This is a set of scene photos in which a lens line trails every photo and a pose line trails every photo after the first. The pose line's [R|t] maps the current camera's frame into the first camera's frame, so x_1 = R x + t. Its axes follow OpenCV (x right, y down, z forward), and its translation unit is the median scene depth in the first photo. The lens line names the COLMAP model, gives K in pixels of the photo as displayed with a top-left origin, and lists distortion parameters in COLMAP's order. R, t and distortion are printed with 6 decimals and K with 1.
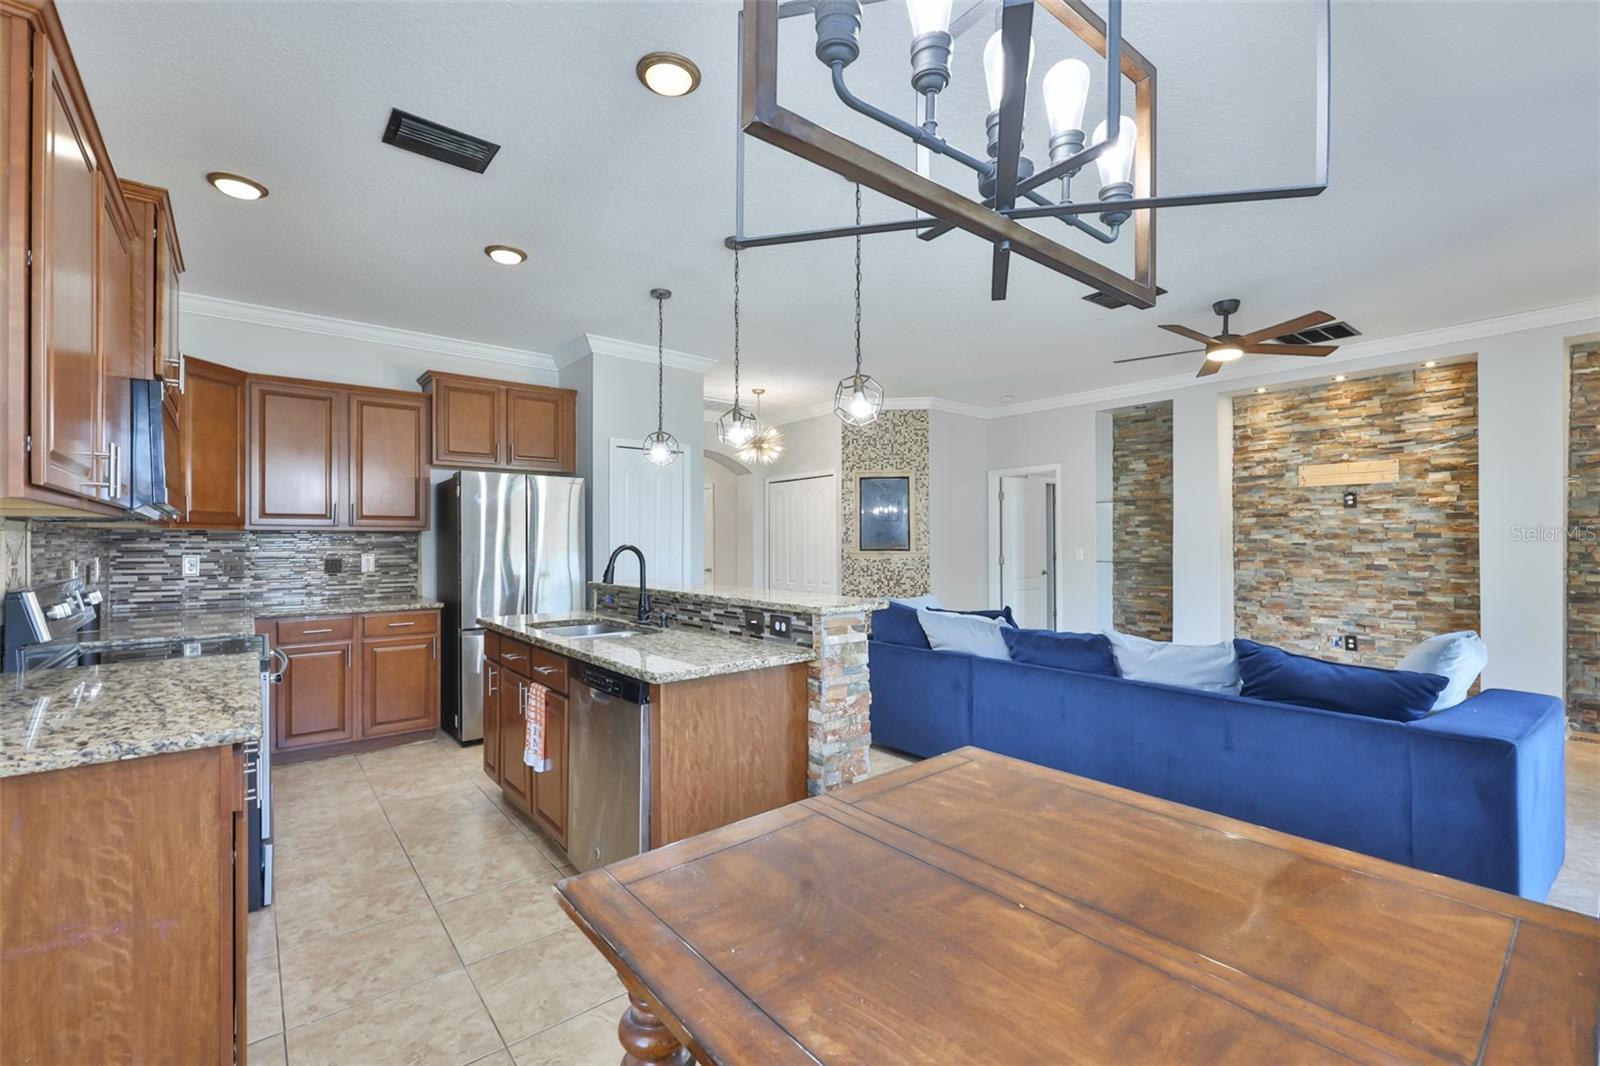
lens RADIAL K [[732.7, 0, 850.0], [0, 732.7, 536.3], [0, 0, 1]] dist [-0.004369, 0.000914]
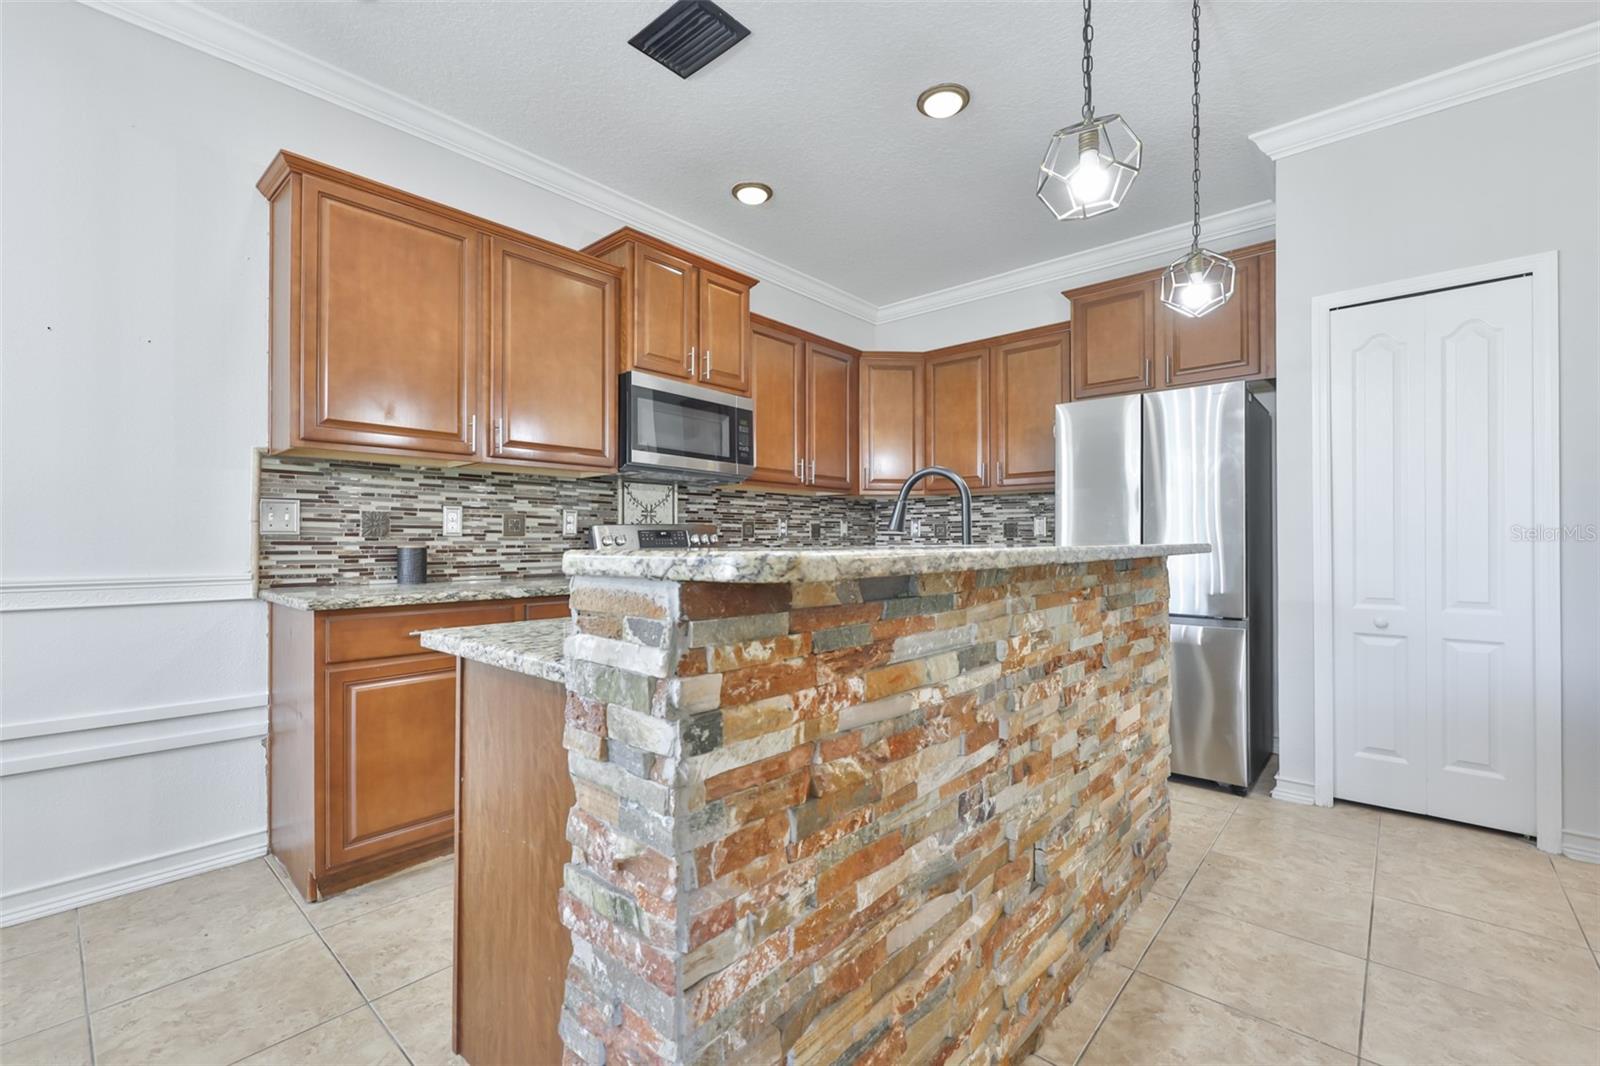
lens RADIAL K [[692.9, 0, 748.4], [0, 692.9, 540.2], [0, 0, 1]] dist [-0.002756, -0.000052]
pose [[0.085124, 0.002731, -0.996367, 0.171731], [0.003723, 0.999988, 0.003059, 0.047856], [0.996363, -0.003970, 0.085113, 0.548980]]
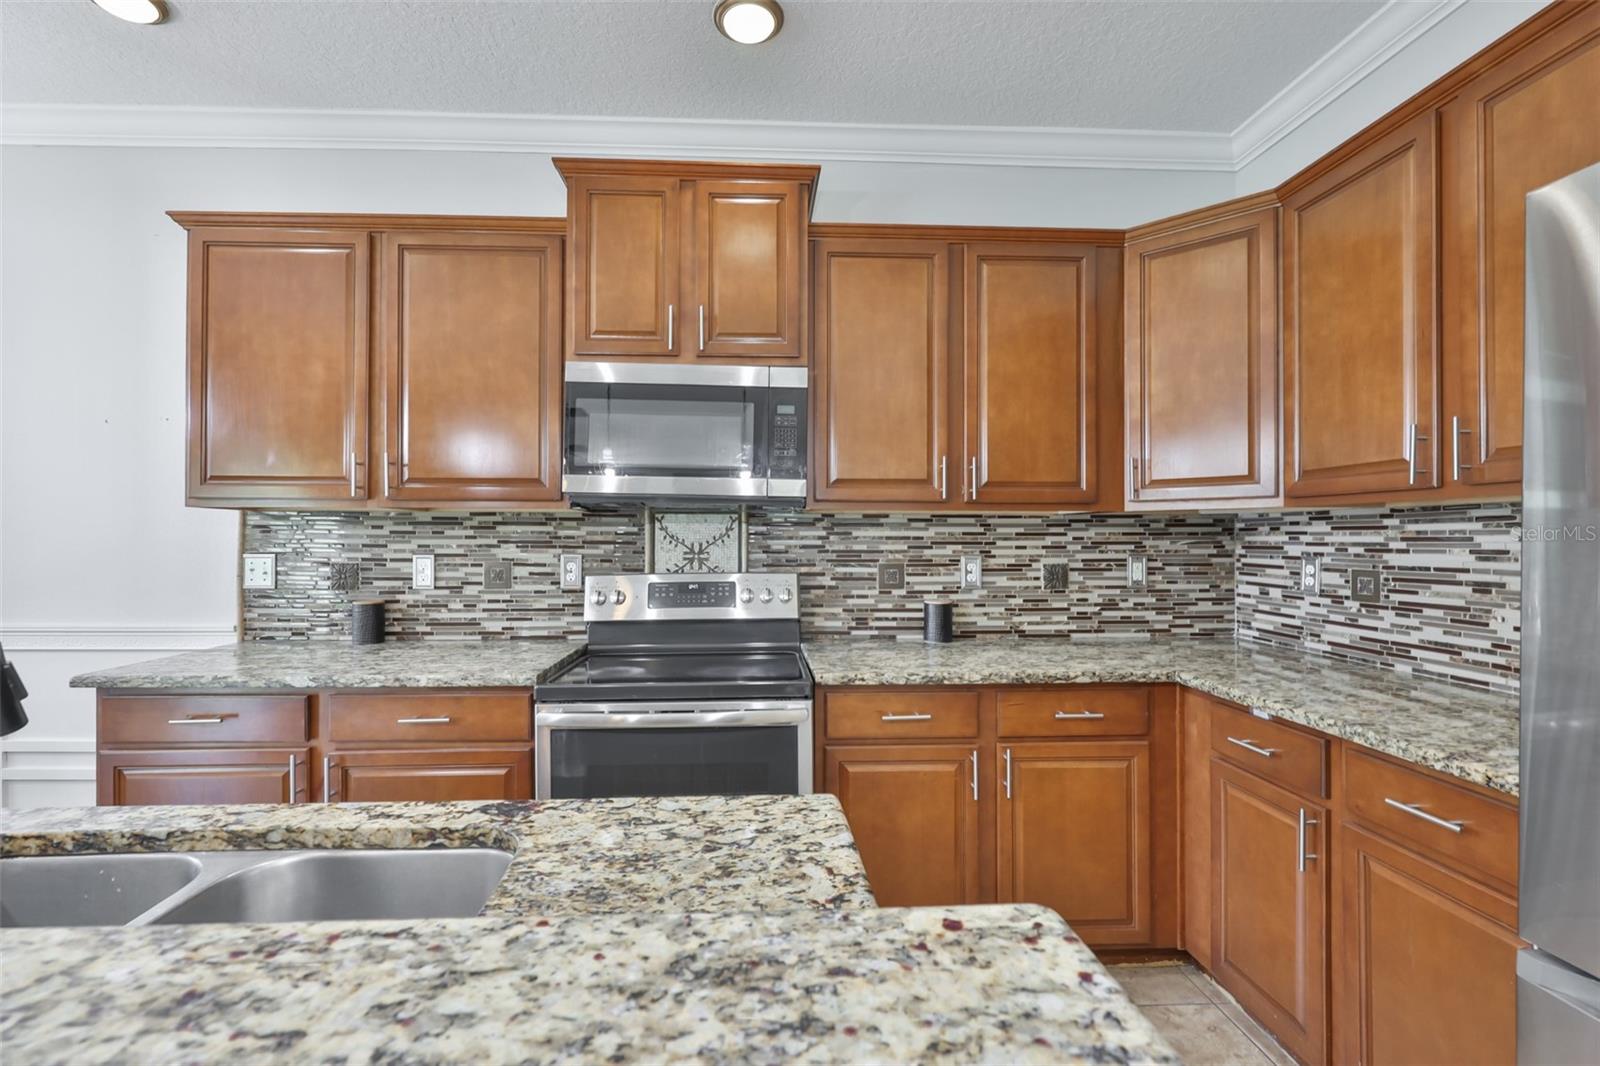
lens RADIAL K [[657.3, 0, 800.0], [0, 657.3, 533.0], [0, 0, 1]] dist [-0.000860, 0.000113]
pose [[-0.628271, -0.006661, -0.777966, -0.240419], [0.005717, 0.999897, -0.013179, 0.010824], [0.777973, -0.012727, -0.628169, 0.880815]]
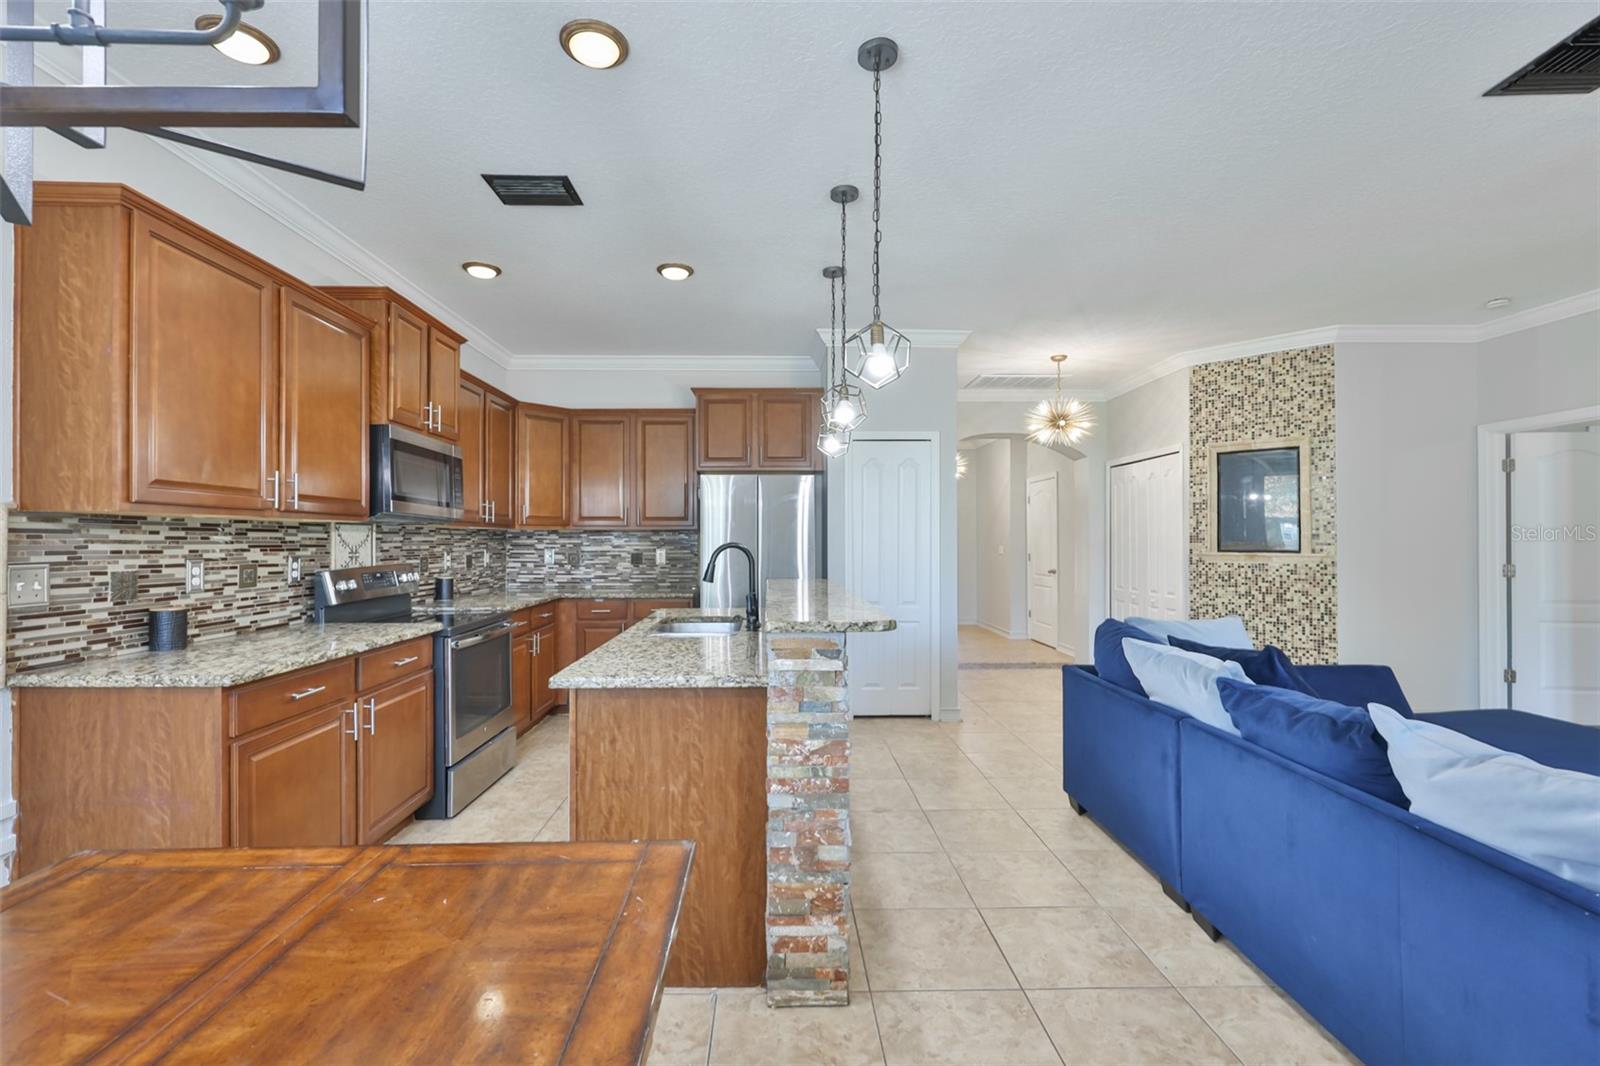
lens RADIAL K [[743.4, 0, 761.4], [0, 743.4, 535.3], [0, 0, 1]] dist [-0.011081, 0.000412]
pose [[0.743101, -0.001424, -0.669178, 0.267992], [0.003033, 0.999995, 0.001239, 0.000720], [0.669173, -0.002950, 0.743101, 0.210891]]
